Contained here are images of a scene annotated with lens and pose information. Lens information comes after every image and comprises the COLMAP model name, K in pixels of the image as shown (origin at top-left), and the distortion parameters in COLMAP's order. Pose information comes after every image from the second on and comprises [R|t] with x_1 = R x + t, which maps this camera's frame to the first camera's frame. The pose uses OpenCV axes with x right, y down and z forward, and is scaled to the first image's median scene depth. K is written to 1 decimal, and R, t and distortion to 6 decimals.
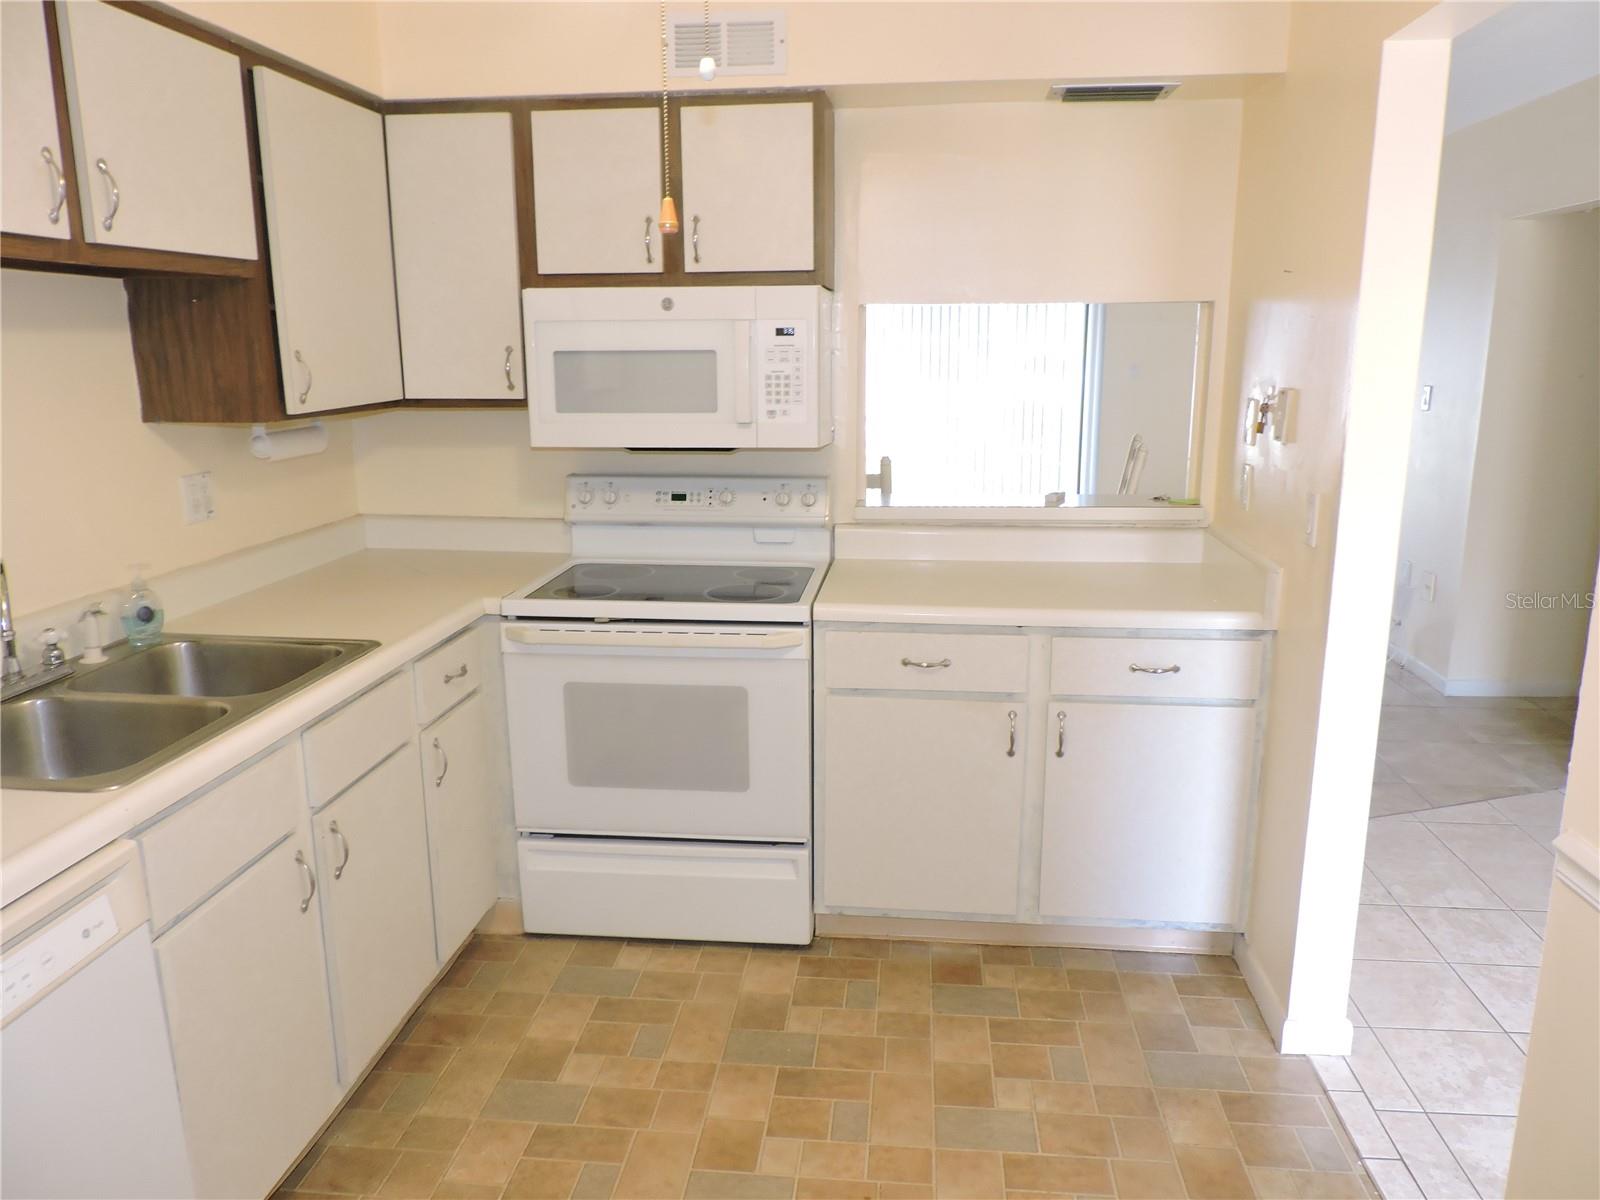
lens RADIAL K [[1136.1, 0, 799.6], [0, 1136.1, 597.8], [0, 0, 1]] dist [-0.012684, 0.008374]
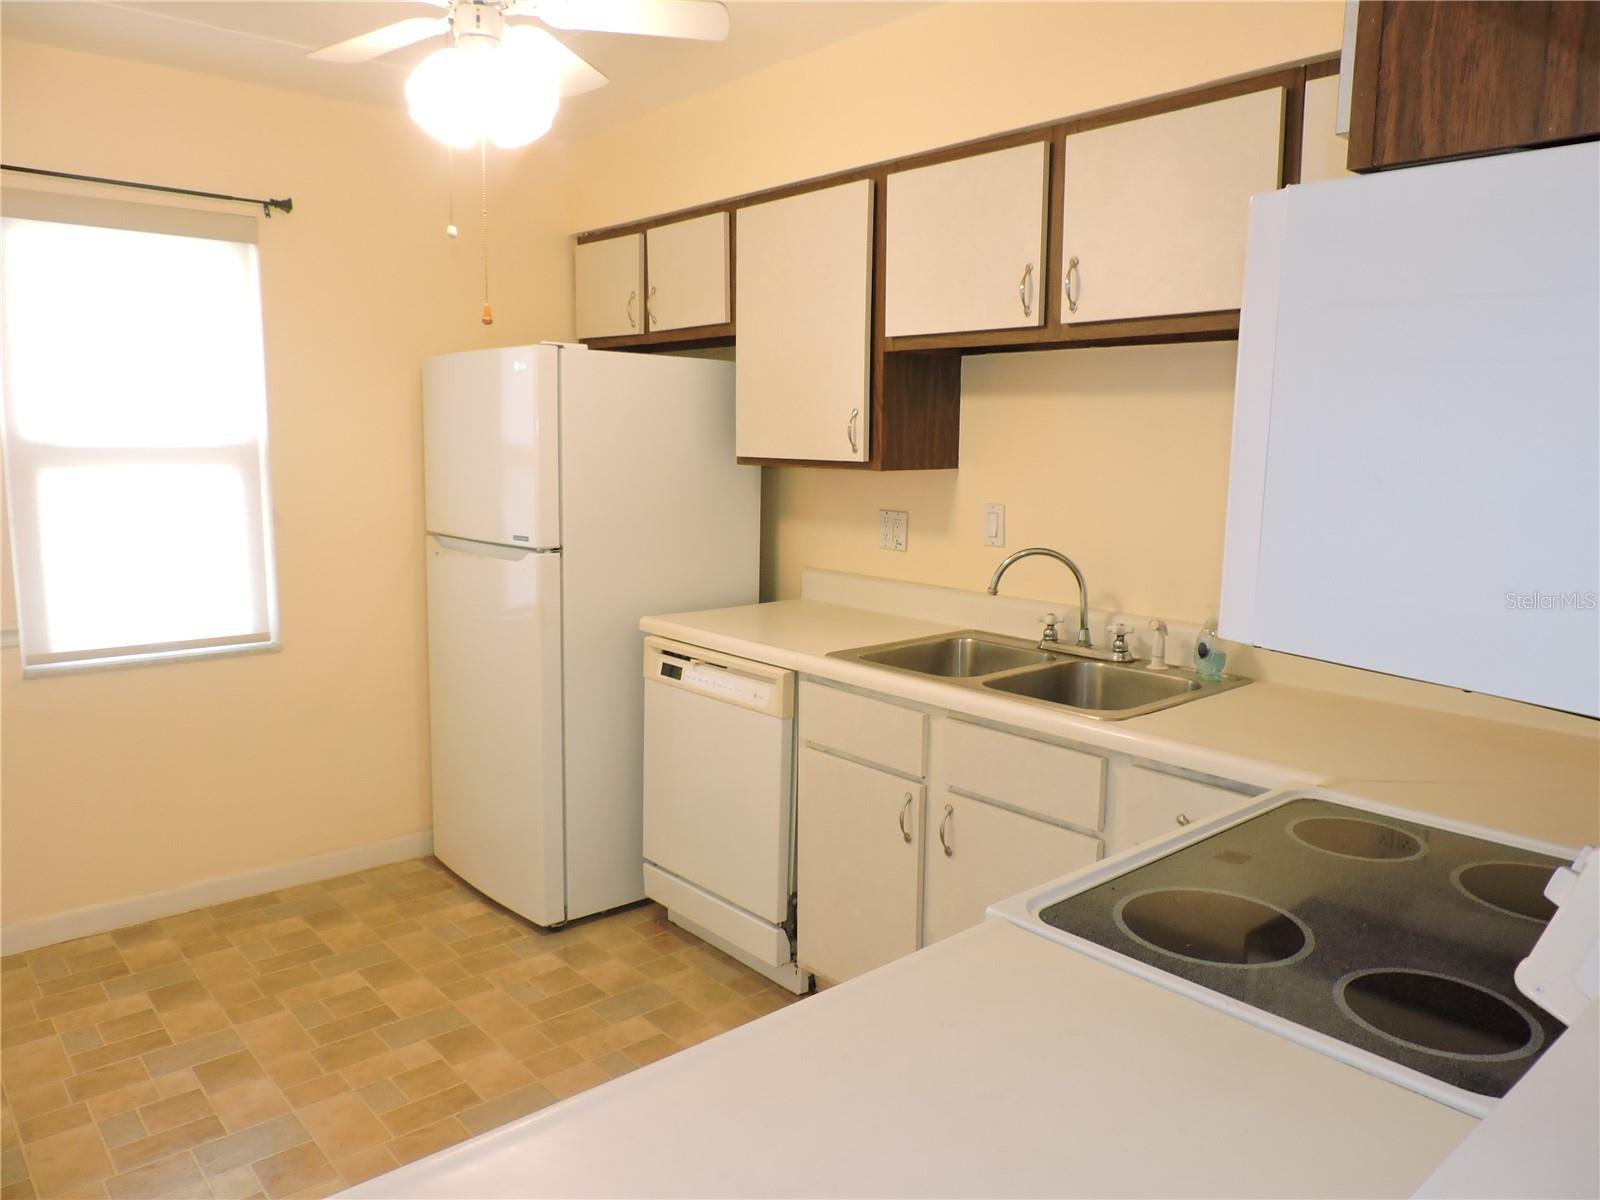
lens RADIAL K [[1136.1, 0, 806.1], [0, 1136.1, 601.5], [0, 0, 1]] dist [-0.012684, 0.008374]
pose [[-0.672346, 0.104736, -0.732790, 0.379828], [-0.169591, 0.941815, 0.290214, -0.228409], [0.720548, 0.319399, -0.615463, 1.134549]]
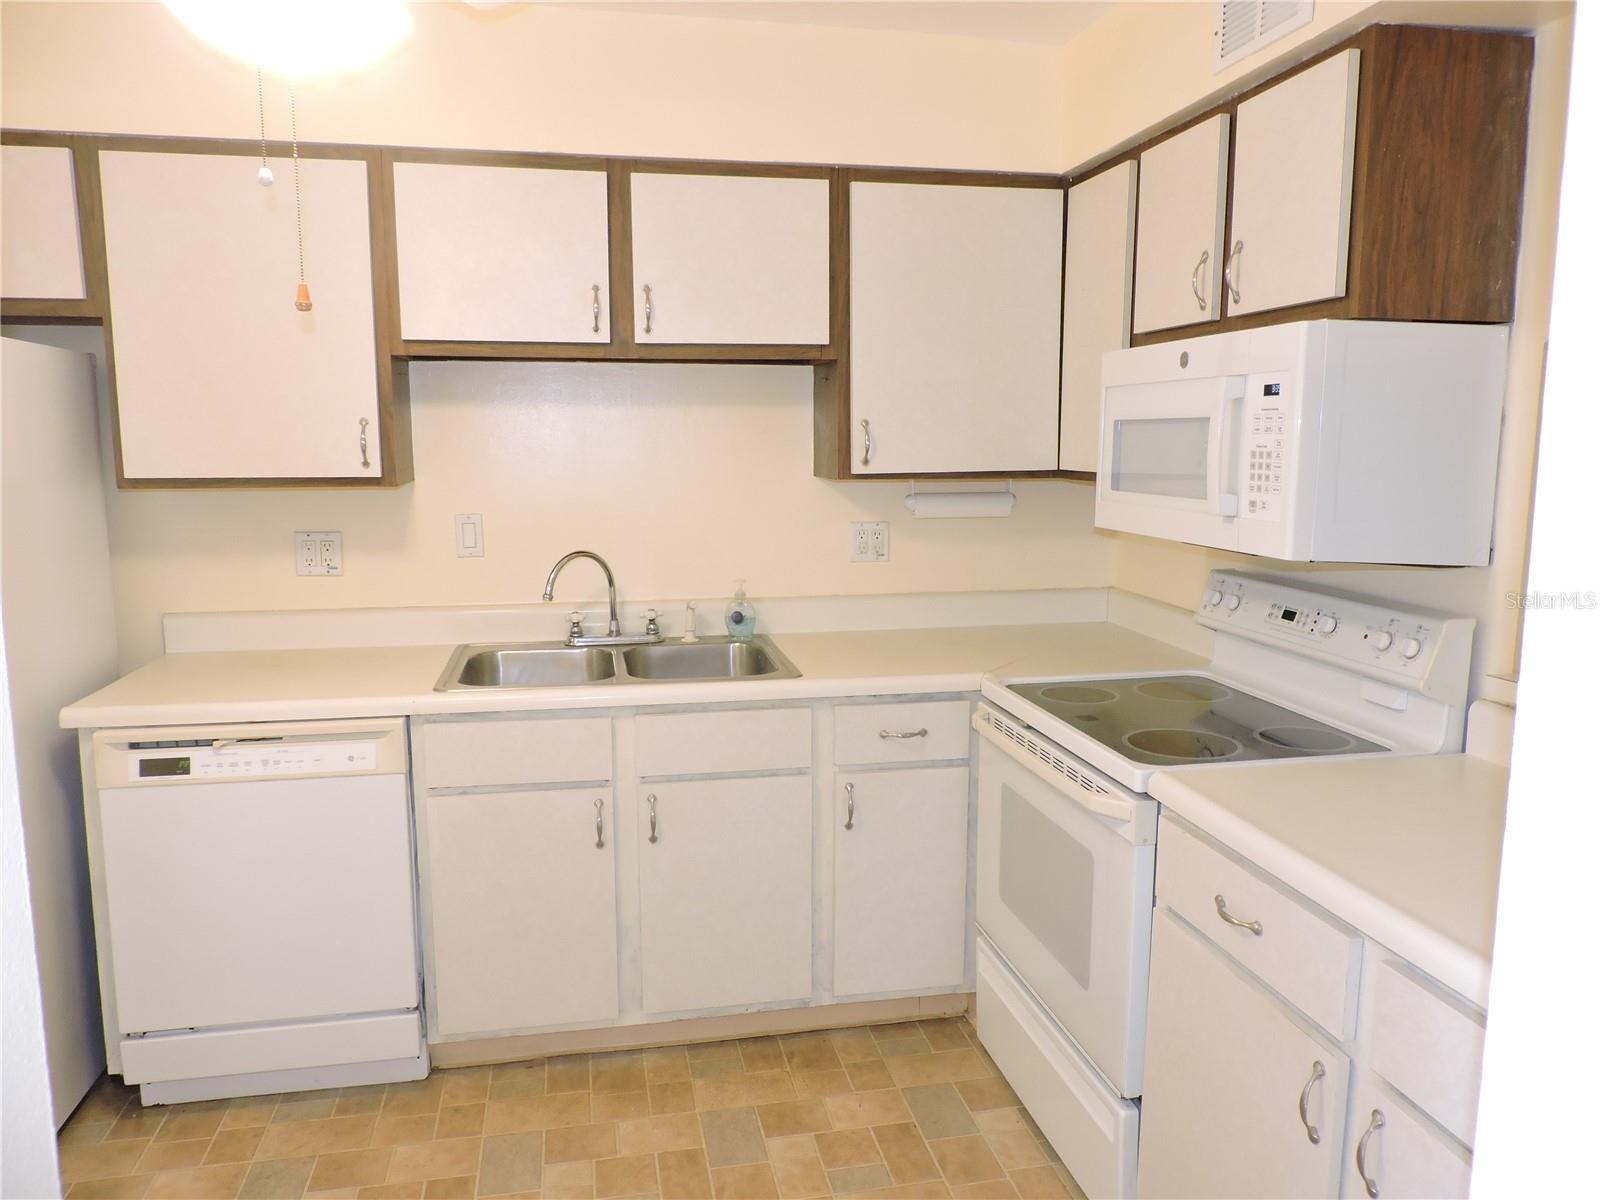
lens RADIAL K [[1136.1, 0, 803.1], [0, 1136.1, 600.0], [0, 0, 1]] dist [-0.012684, 0.008374]
pose [[0.303847, 0.141408, -0.942168, 0.566178], [-0.209152, 0.974700, 0.078839, -0.102950], [0.929480, 0.173101, 0.325735, 0.525843]]
